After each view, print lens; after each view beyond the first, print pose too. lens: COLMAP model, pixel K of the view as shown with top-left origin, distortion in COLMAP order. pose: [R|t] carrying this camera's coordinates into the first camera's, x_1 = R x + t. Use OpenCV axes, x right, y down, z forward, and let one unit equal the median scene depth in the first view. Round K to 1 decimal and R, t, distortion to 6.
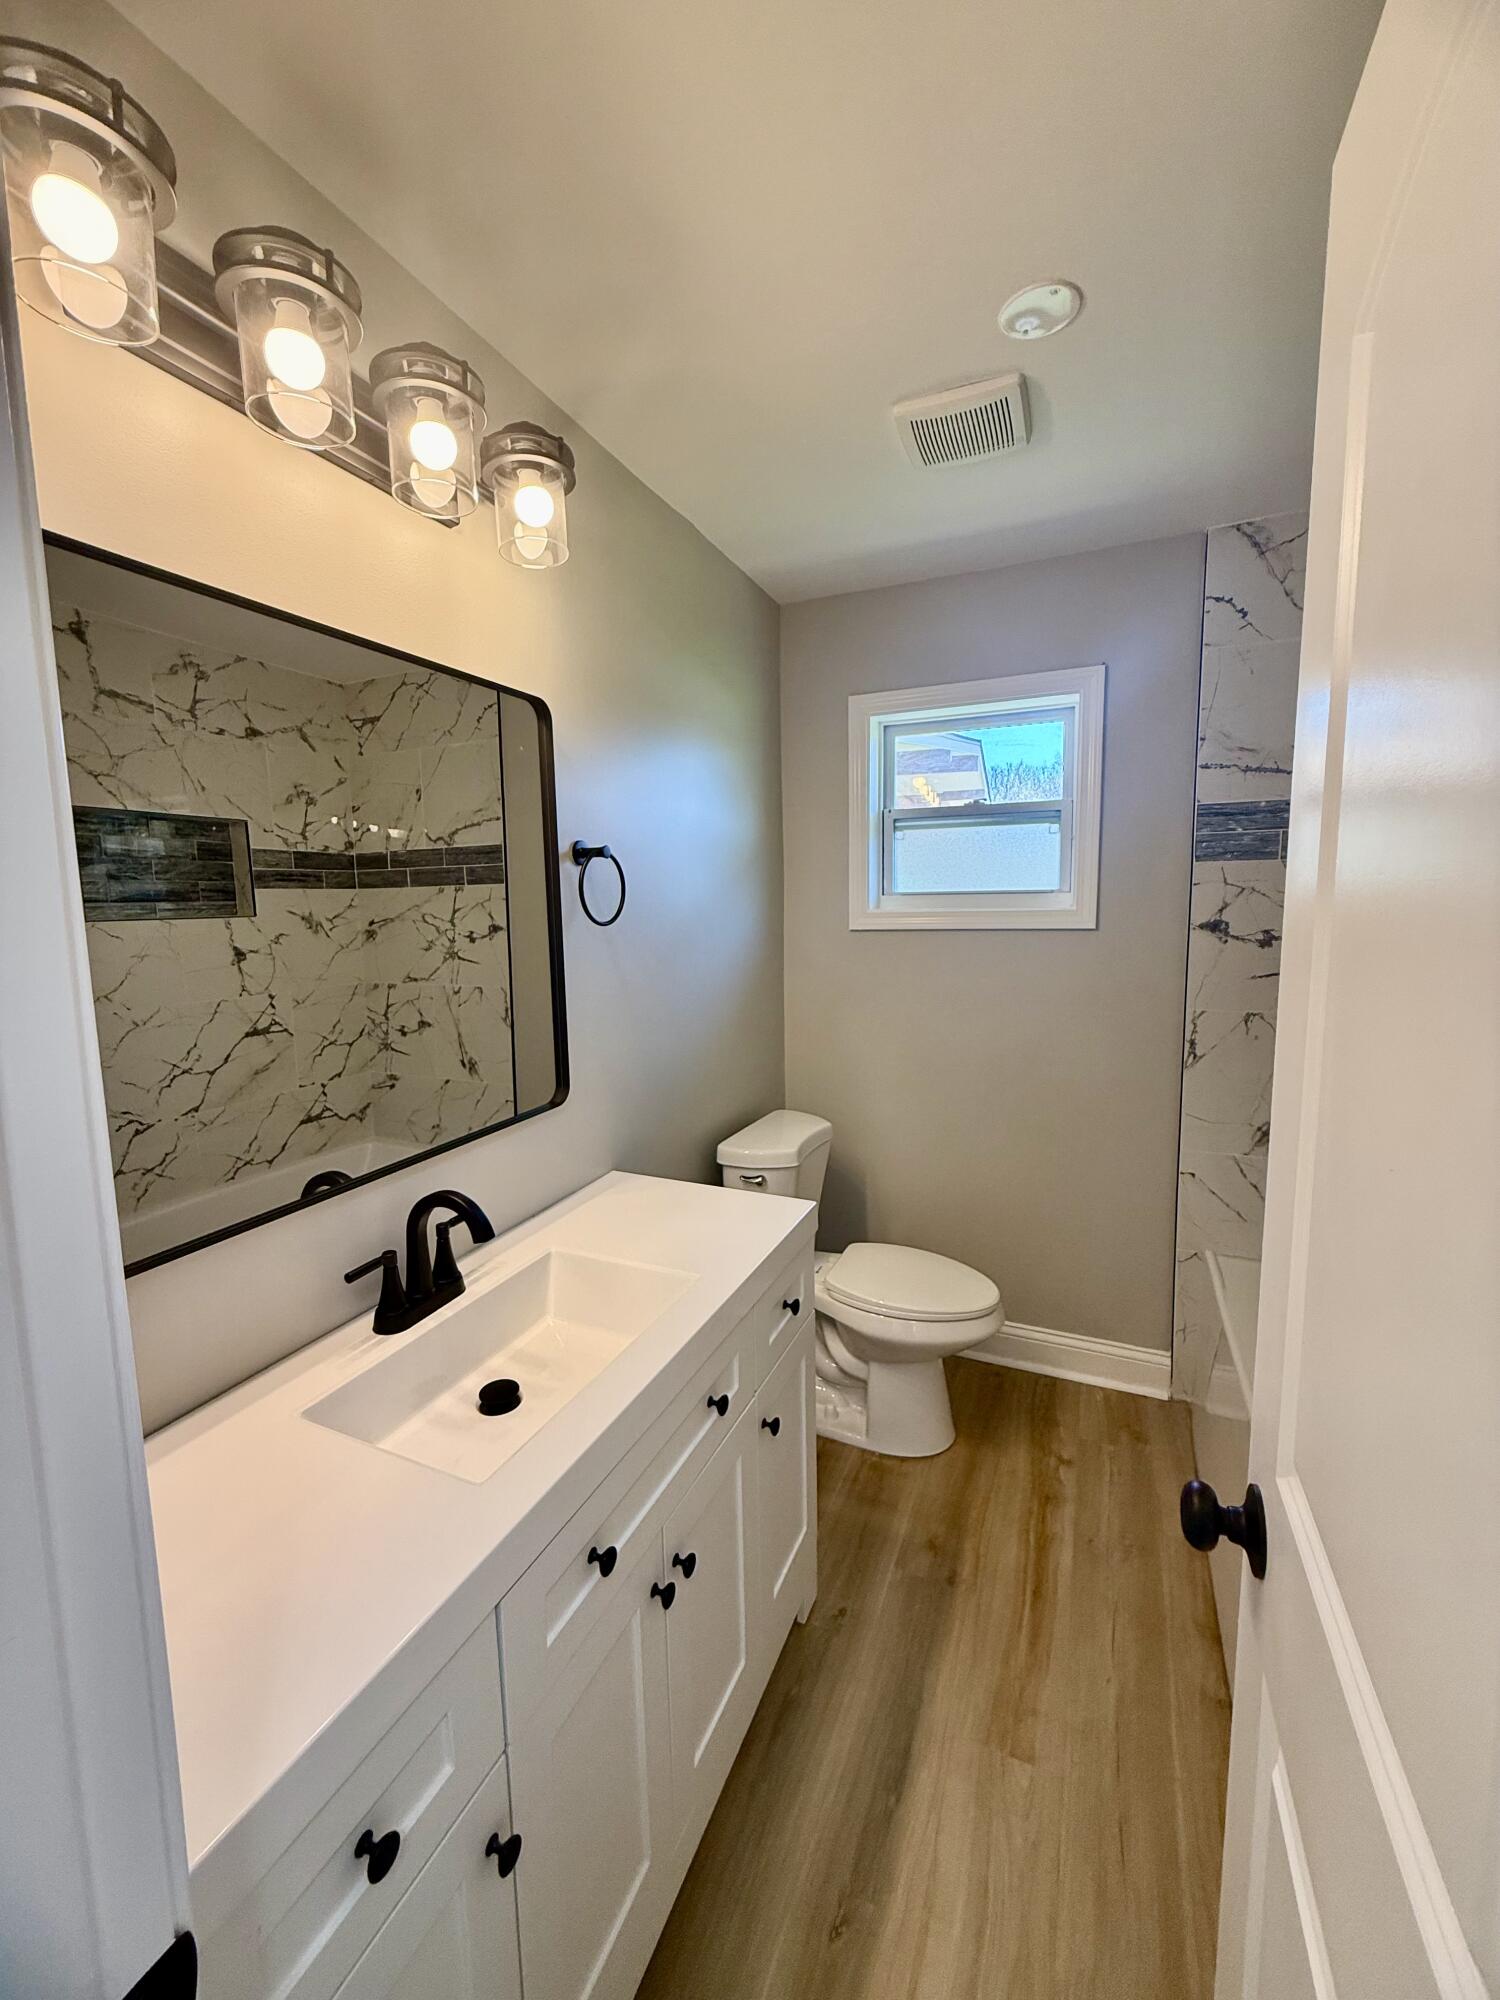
lens RADIAL K [[797.2, 0, 748.1], [0, 797.2, 994.3], [0, 0, 1]] dist [0.002116, -0.000231]
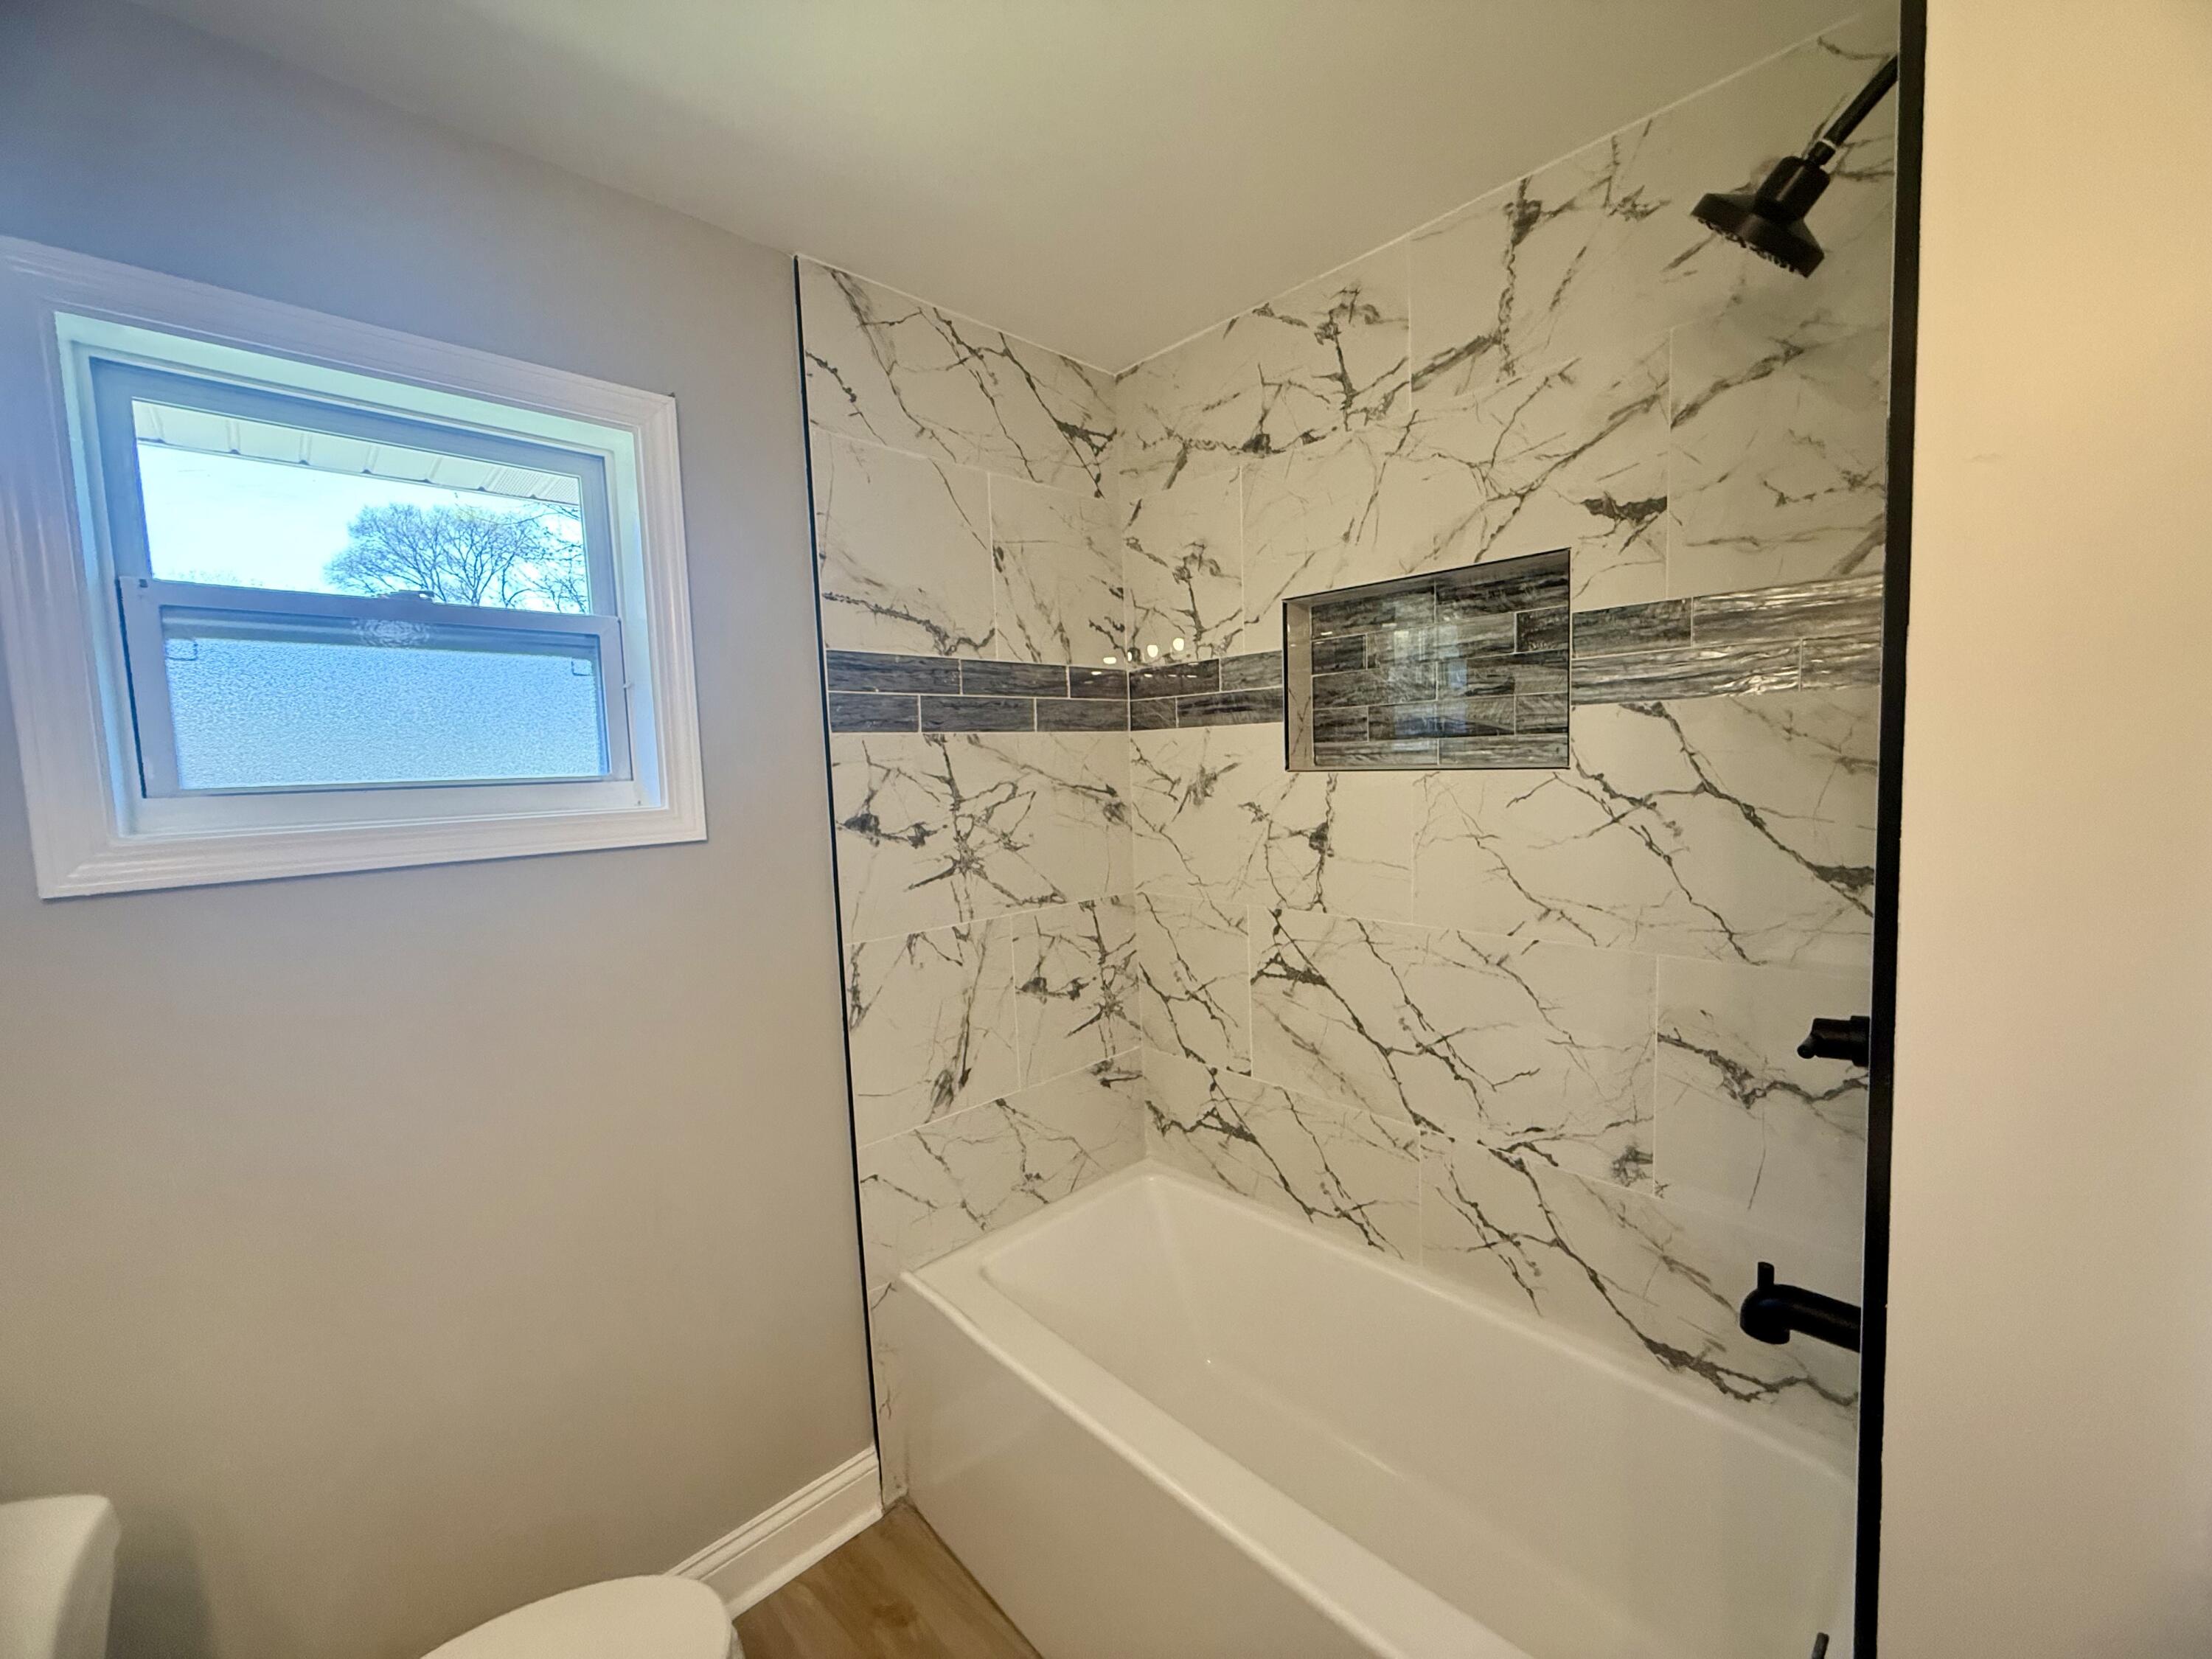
lens RADIAL K [[881.7, 0, 1112.0], [0, 881.7, 830.1], [0, 0, 1]] dist [0.002116, -0.000231]
pose [[0.381907, -0.070754, 0.921489, -0.056771], [0.138193, 0.990228, 0.018758, -0.063068], [-0.913811, 0.120179, 0.387952, 0.491493]]
